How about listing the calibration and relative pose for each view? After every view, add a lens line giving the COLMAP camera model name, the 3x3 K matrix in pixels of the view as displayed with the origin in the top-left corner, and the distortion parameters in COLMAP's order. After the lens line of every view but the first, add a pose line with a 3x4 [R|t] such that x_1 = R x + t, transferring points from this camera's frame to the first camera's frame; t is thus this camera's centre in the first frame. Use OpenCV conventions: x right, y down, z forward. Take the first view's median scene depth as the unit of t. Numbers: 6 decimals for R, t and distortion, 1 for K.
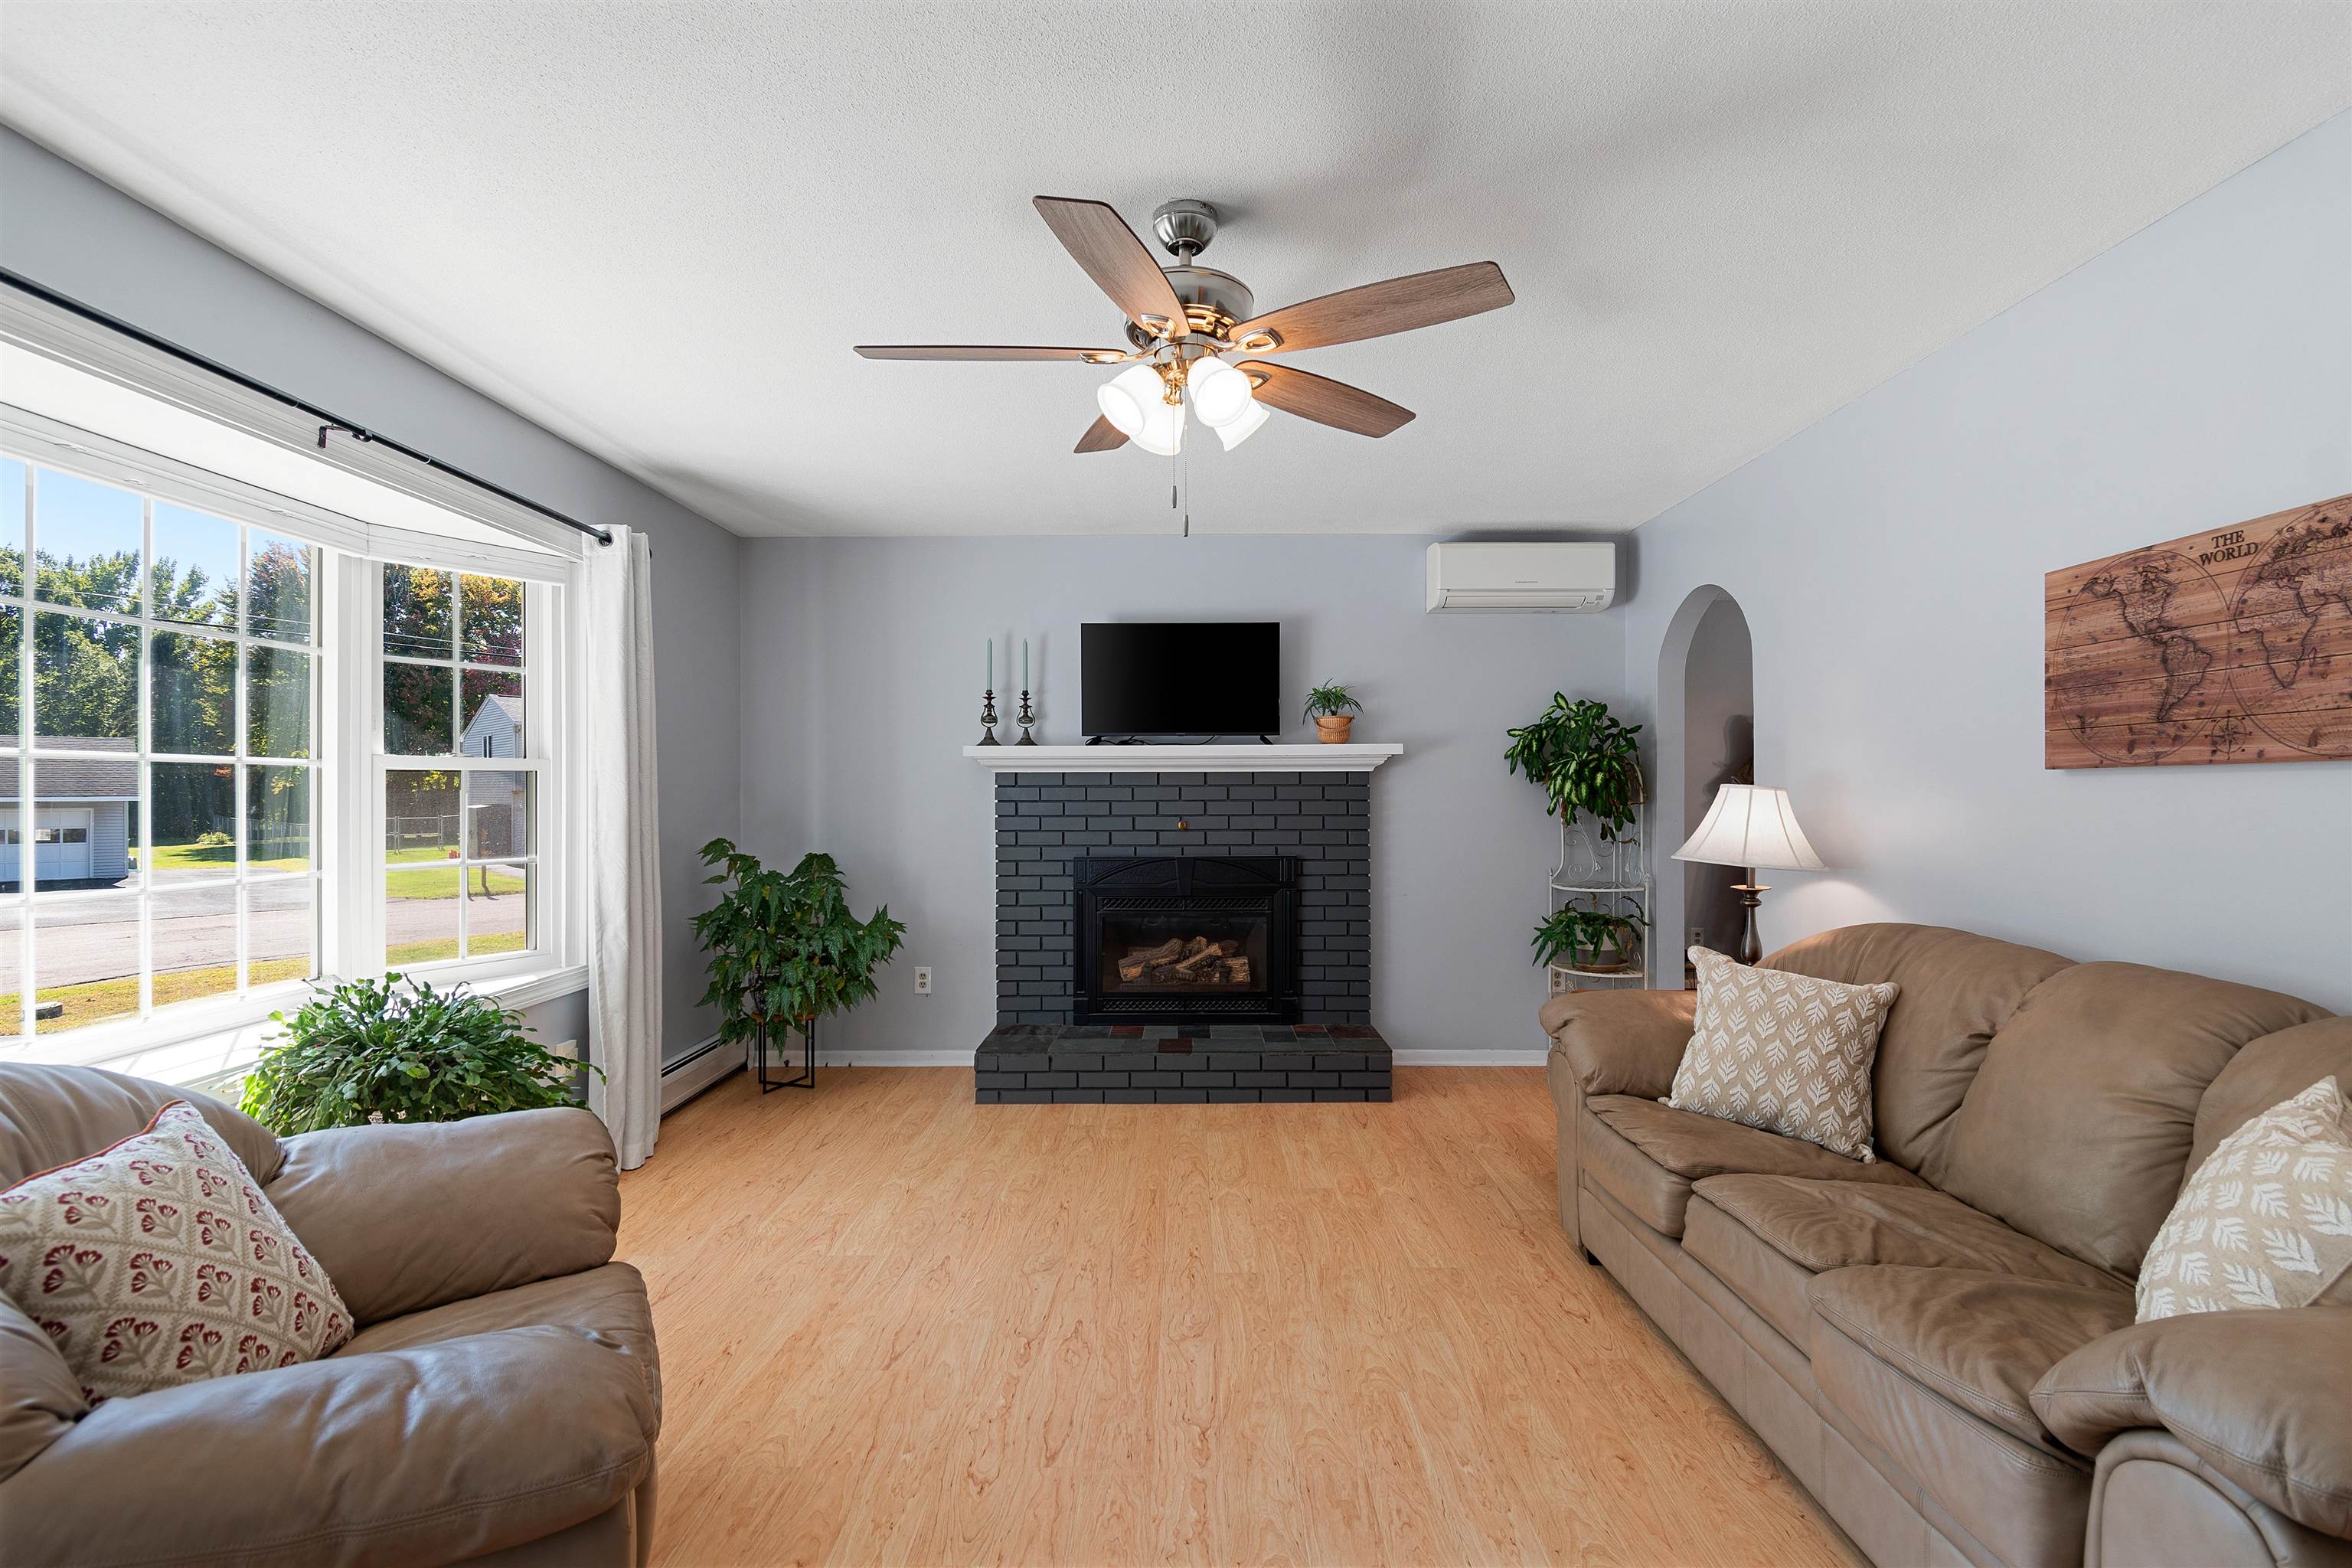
lens RADIAL K [[1085.1, 0, 1183.6], [0, 1085.1, 792.1], [0, 0, 1]] dist [-0.000925, -0.006231]
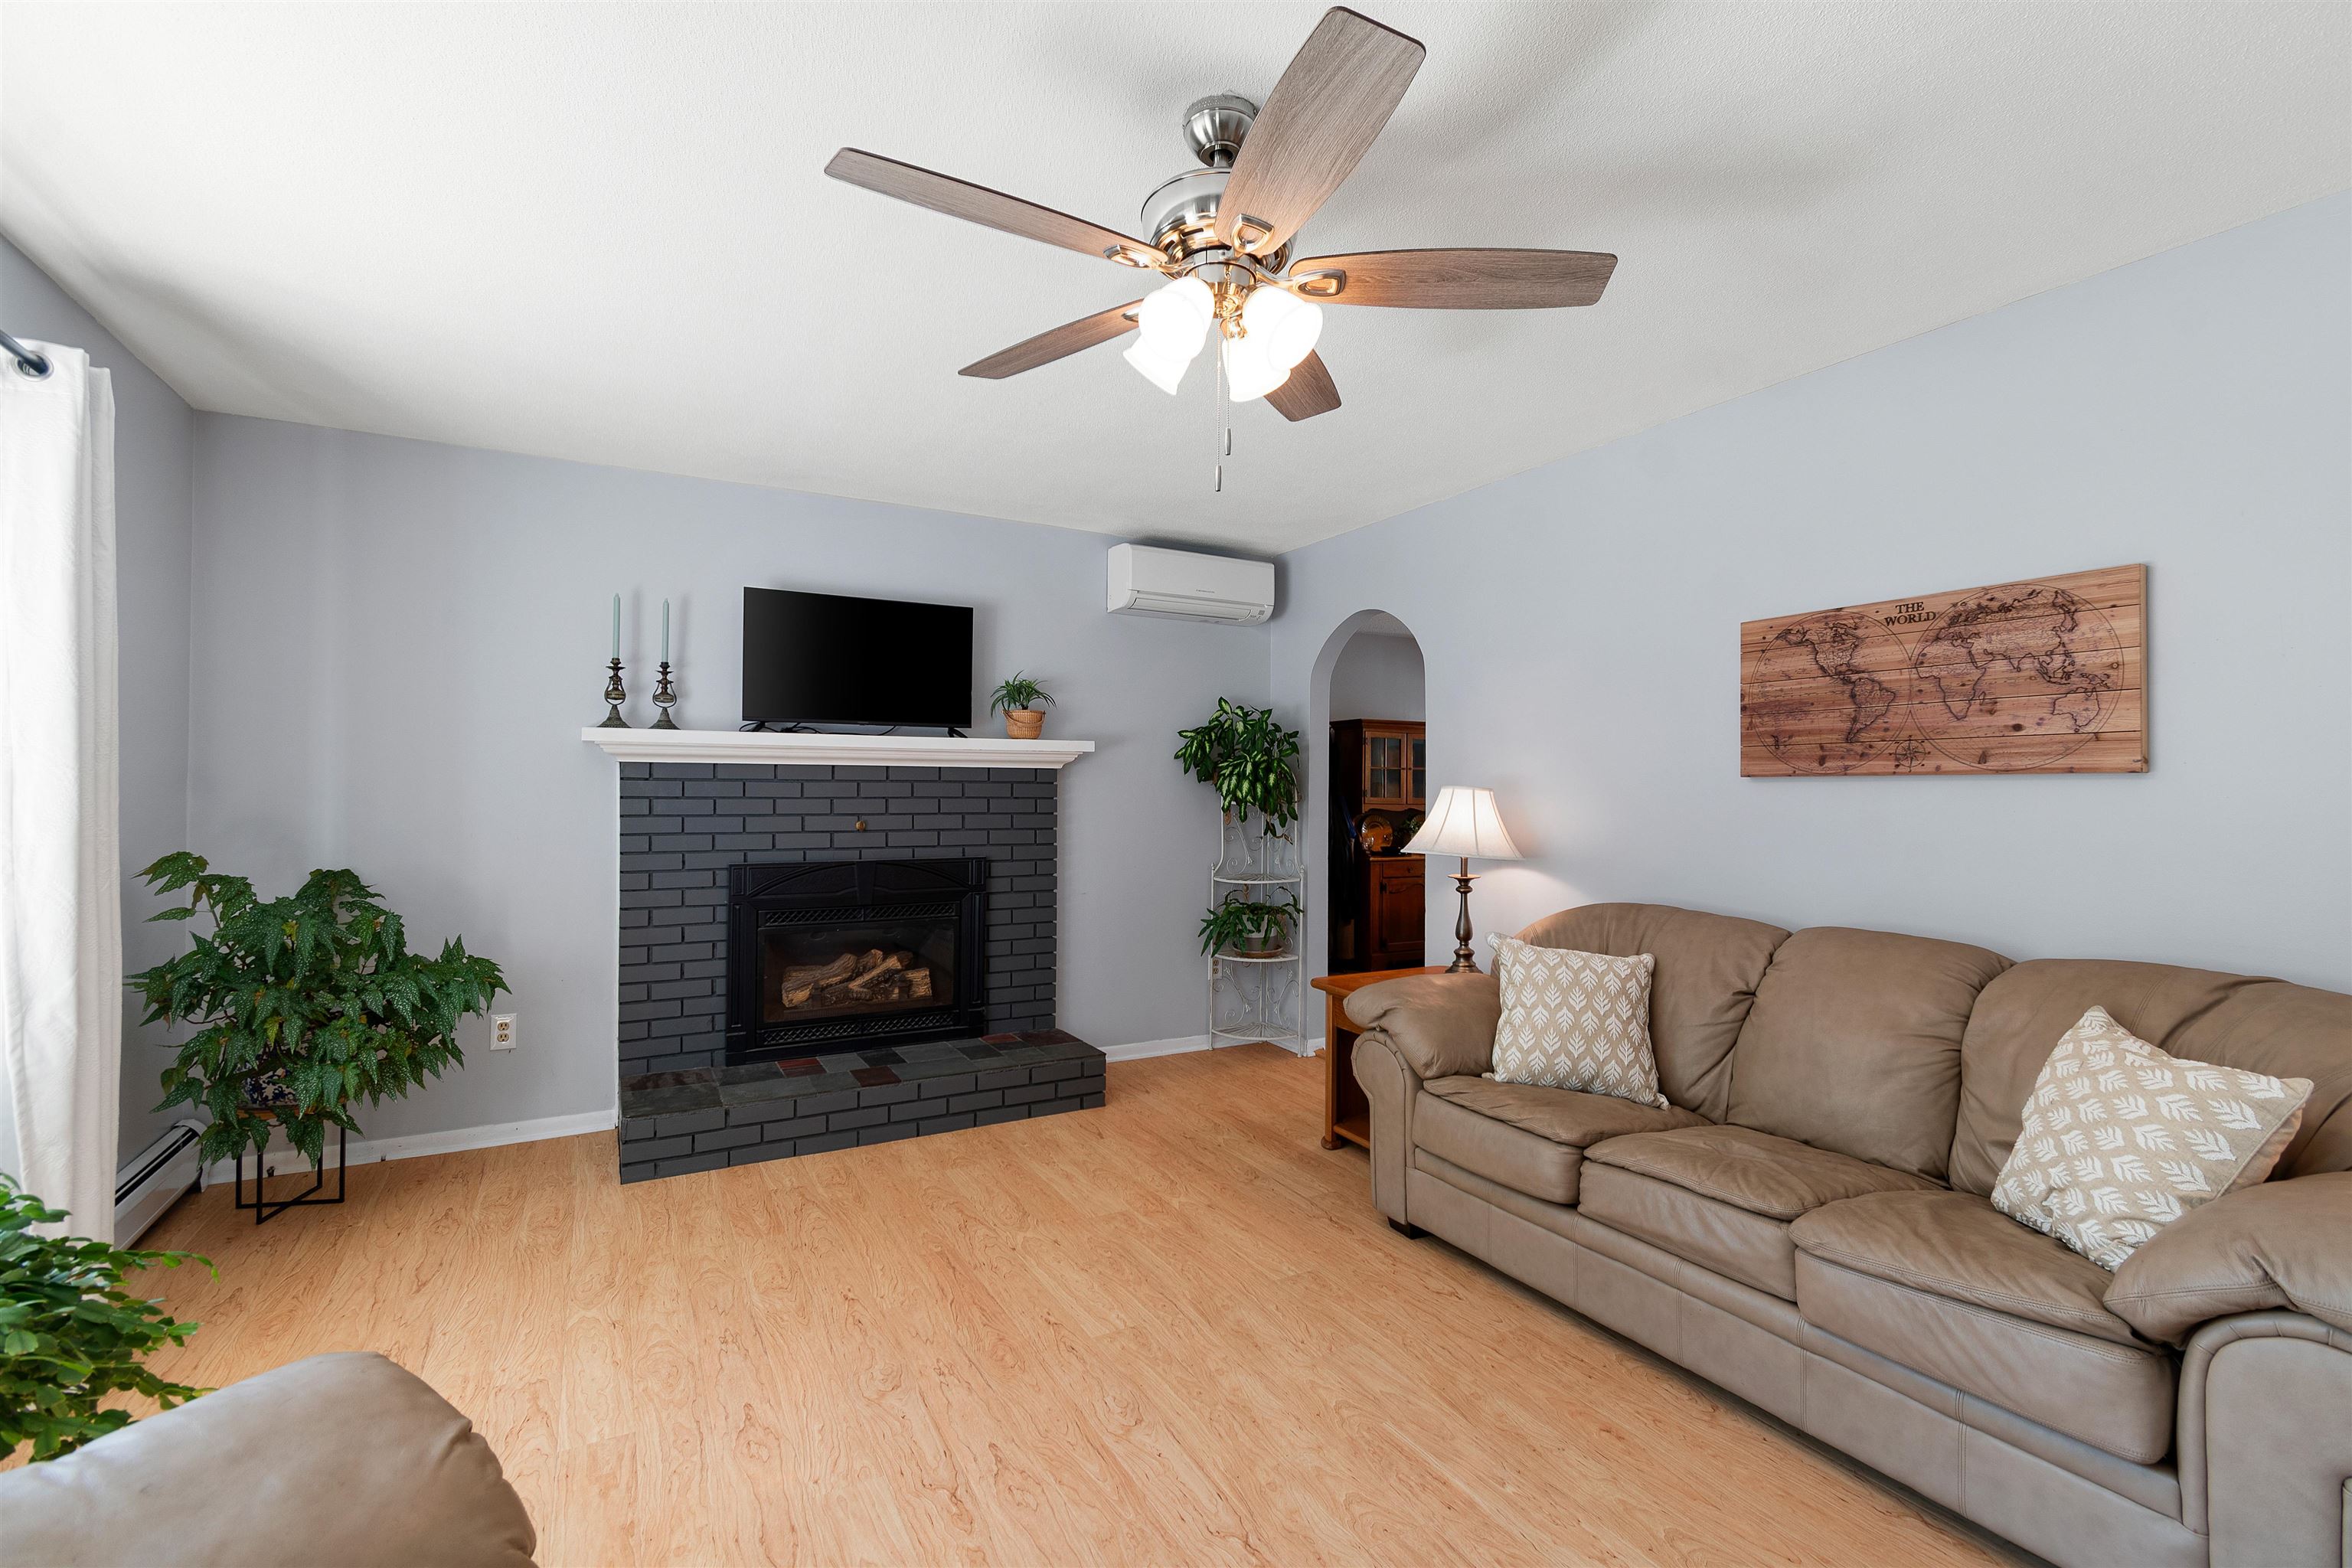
lens RADIAL K [[1028.3, 0, 1179.3], [0, 1028.3, 779.9], [0, 0, 1]] dist [-0.000763, -0.000733]
pose [[0.871693, 0.012092, 0.489903, -0.339227], [-0.007838, 0.999912, -0.010735, 0.000483], [-0.489990, 0.005518, 0.871711, 0.250936]]
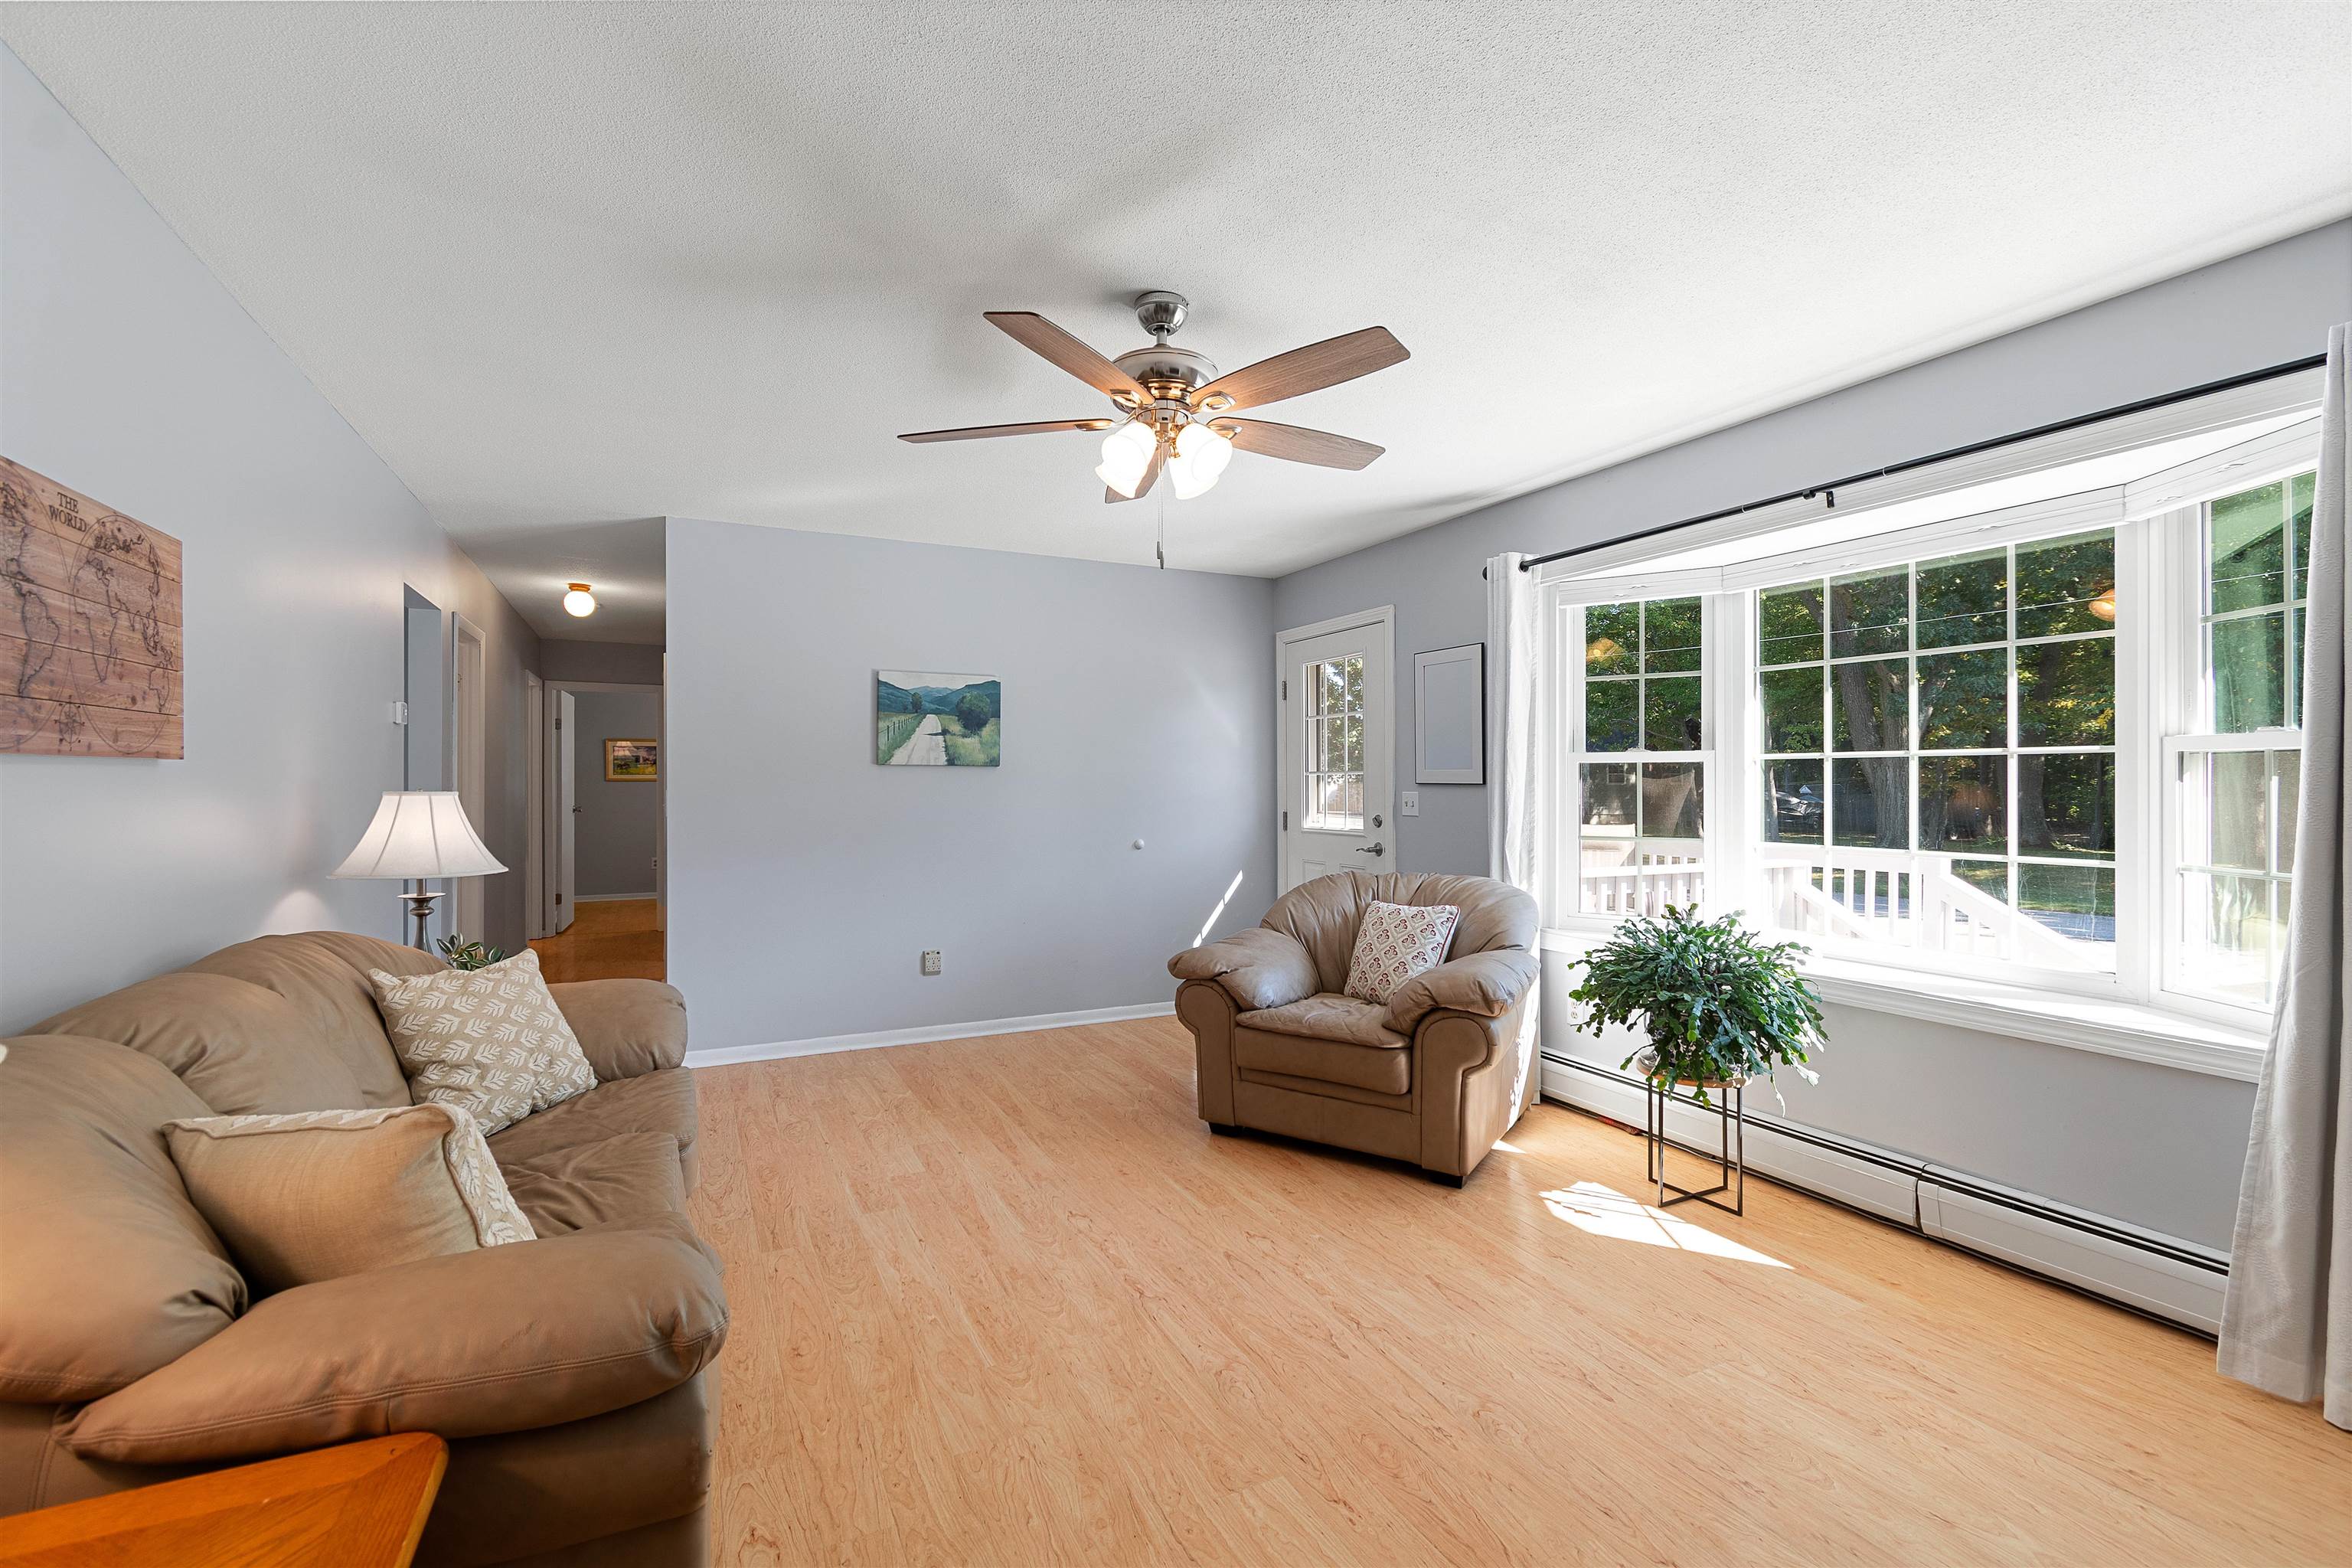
lens RADIAL K [[1028.3, 0, 1179.3], [0, 1028.3, 779.9], [0, 0, 1]] dist [-0.000763, -0.000733]
pose [[-0.895592, 0.003329, -0.444863, 0.398329], [0.002626, 0.999994, 0.002196, -0.004060], [0.444868, 0.000799, -0.895596, 1.640844]]
